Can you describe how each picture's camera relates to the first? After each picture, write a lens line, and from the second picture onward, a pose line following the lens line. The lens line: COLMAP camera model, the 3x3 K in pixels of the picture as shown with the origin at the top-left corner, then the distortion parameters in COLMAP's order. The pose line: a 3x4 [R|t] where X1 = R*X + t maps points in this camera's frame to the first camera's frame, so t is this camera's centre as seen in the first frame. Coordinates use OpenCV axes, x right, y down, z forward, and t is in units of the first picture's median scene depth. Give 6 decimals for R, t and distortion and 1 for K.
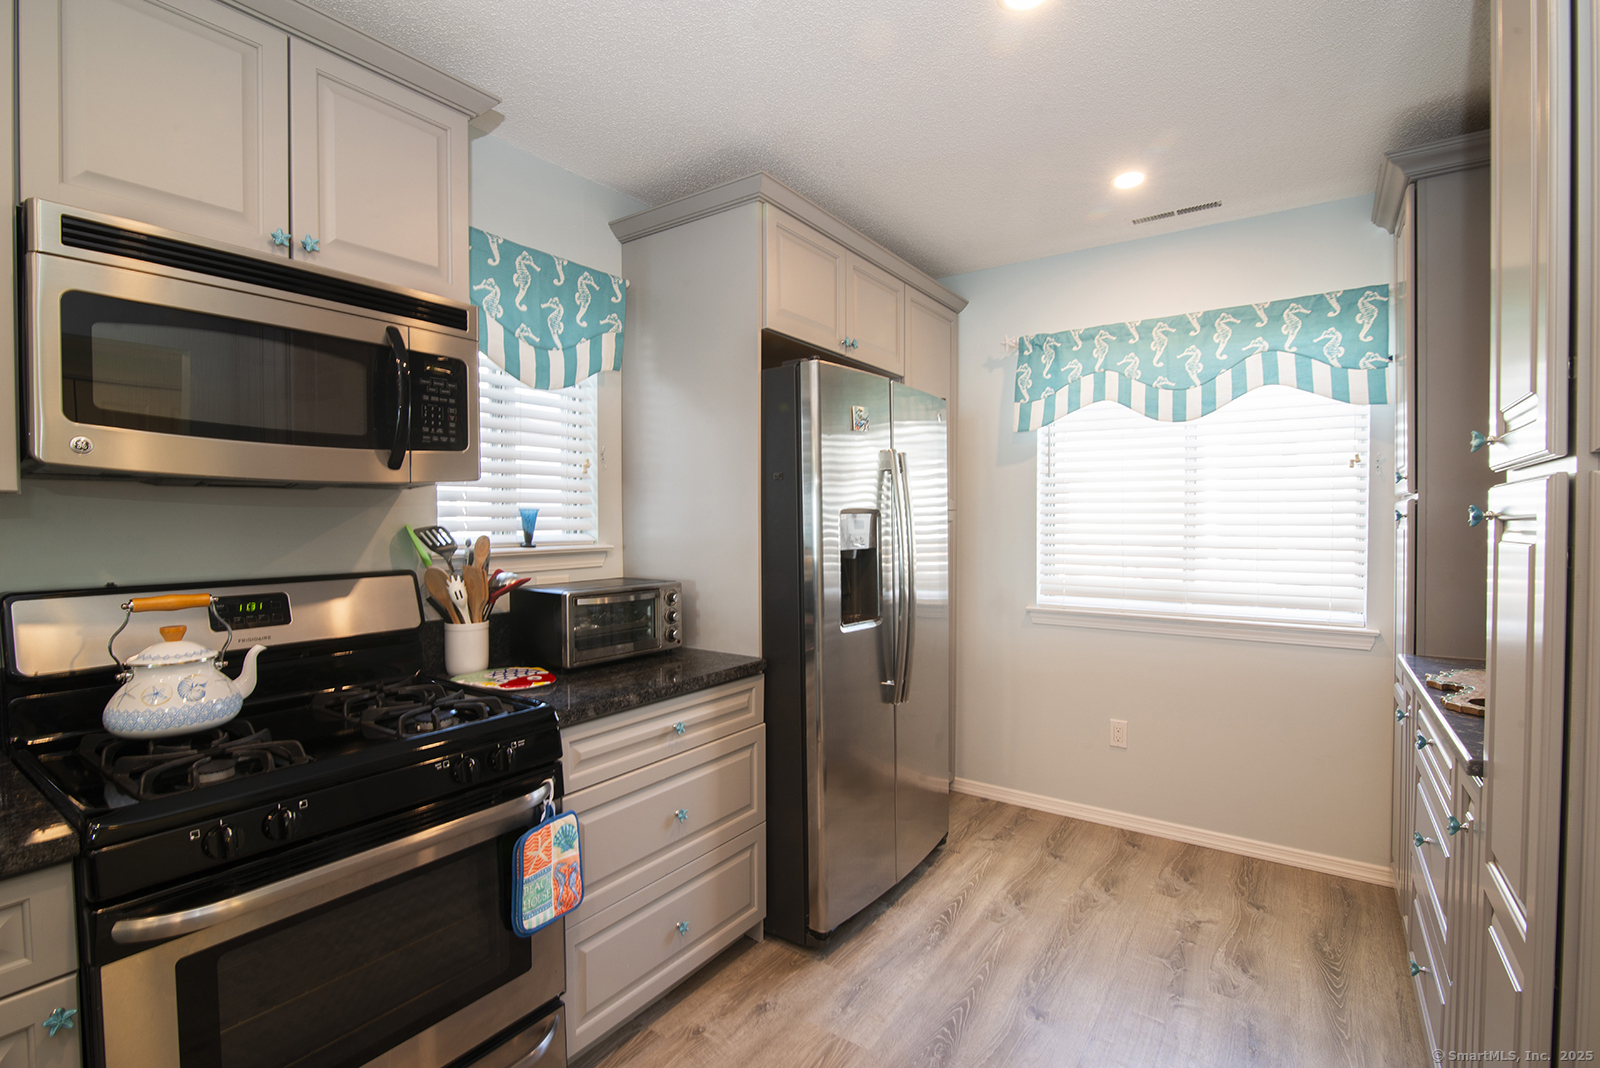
lens RADIAL K [[723.0, 0, 800.0], [0, 723.0, 534.0], [0, 0, 1]] dist [-0.019386, -0.000039]
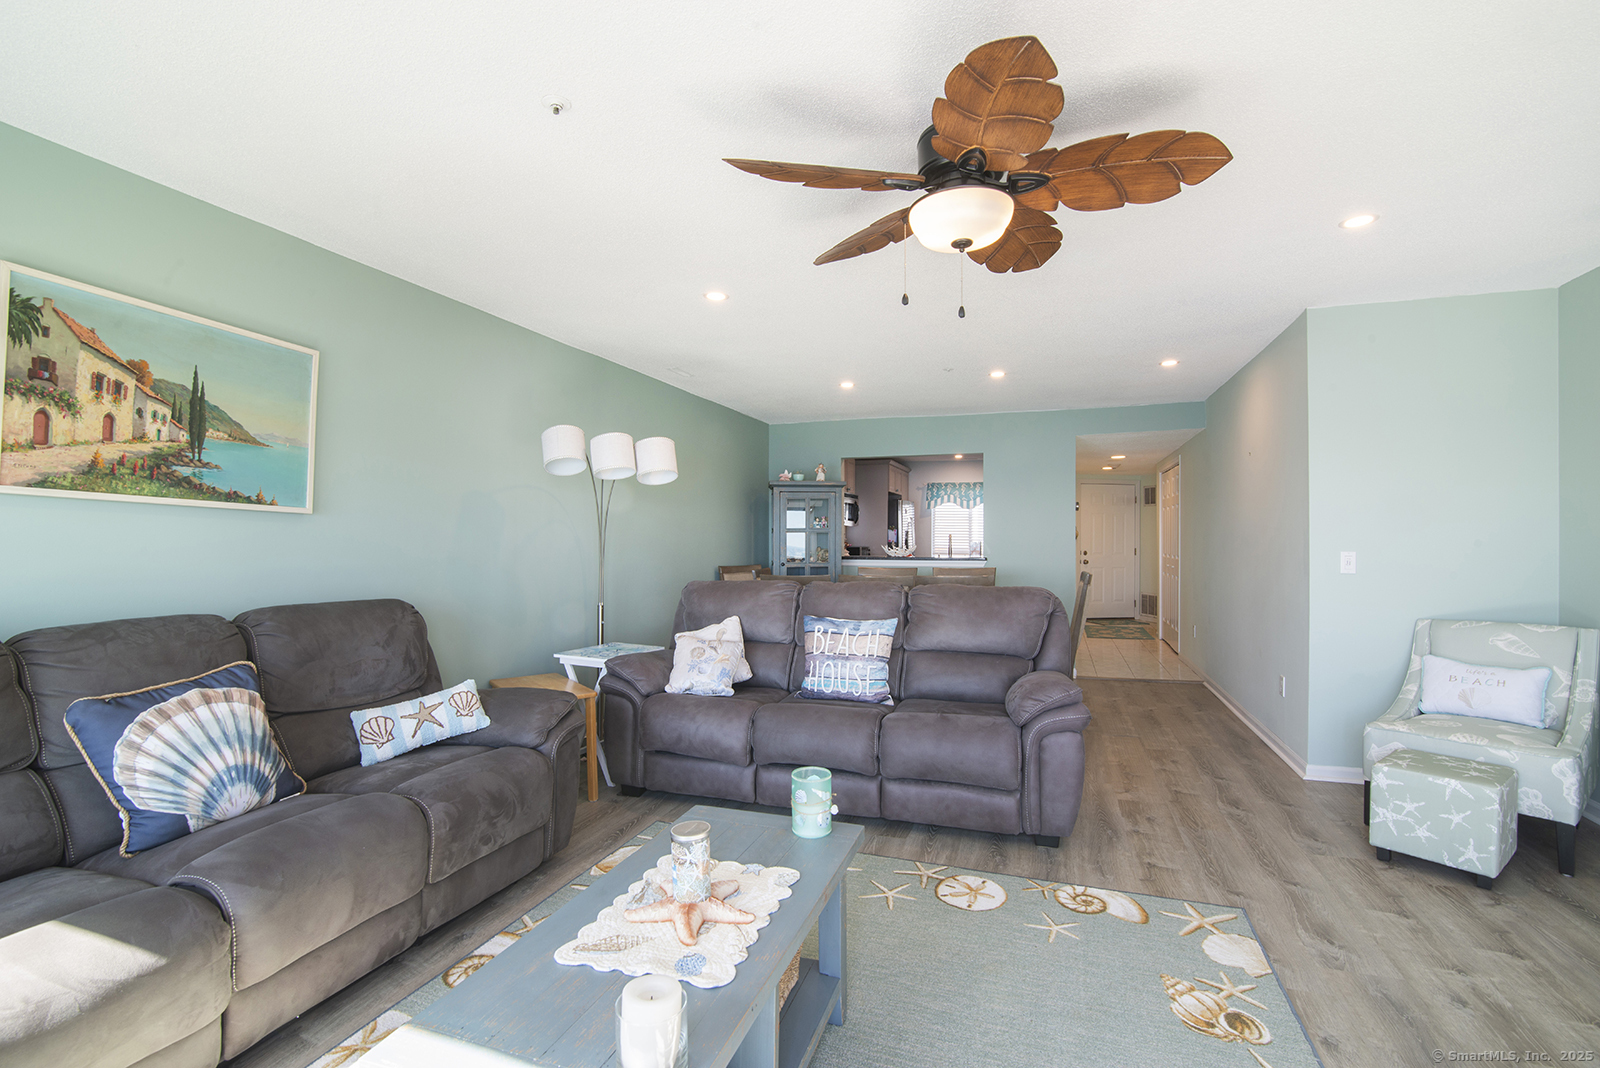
lens RADIAL K [[723.0, 0, 800.0], [0, 723.0, 534.0], [0, 0, 1]] dist [-0.019386, -0.000039]
pose [[0.958514, 0.004808, 0.285006, -1.534891], [0.000746, 0.999812, -0.019376, 0.060200], [-0.285046, 0.018785, 0.958330, -2.616375]]
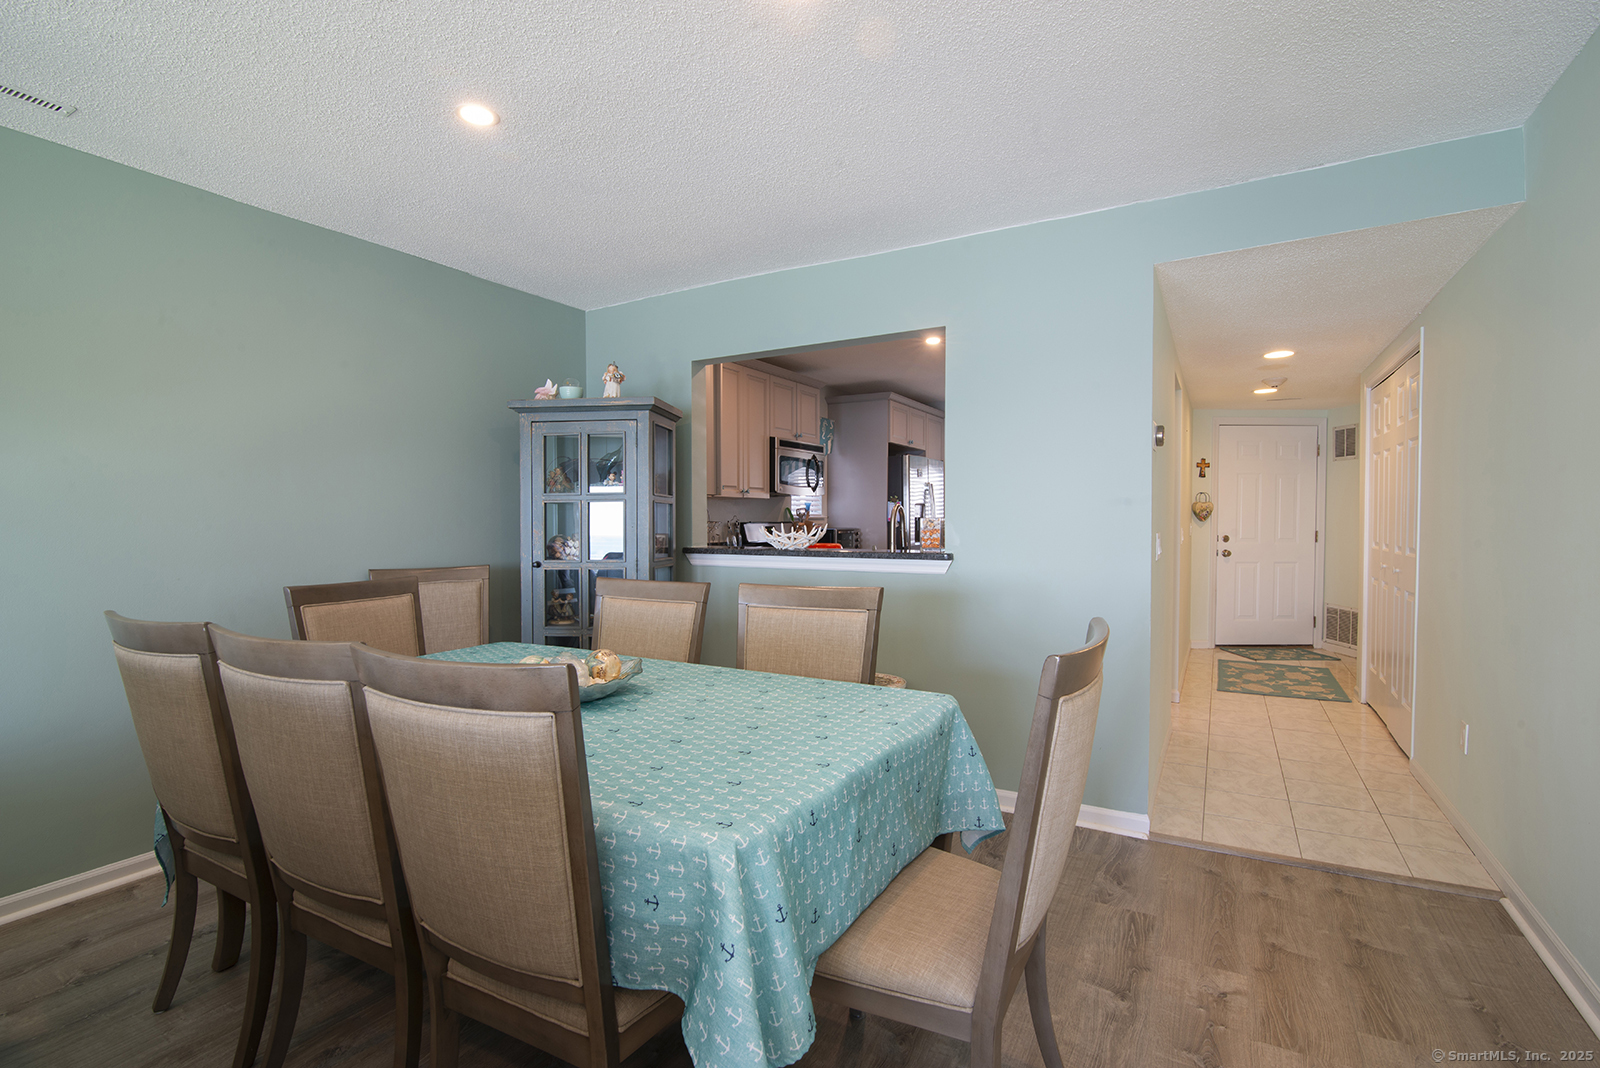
lens RADIAL K [[723.0, 0, 800.0], [0, 723.0, 534.0], [0, 0, 1]] dist [-0.019386, -0.000039]
pose [[0.995541, -0.000220, 0.094328, -0.547944], [-0.000682, 0.999954, 0.009533, 0.051086], [-0.094325, -0.009555, 0.995496, -1.525170]]
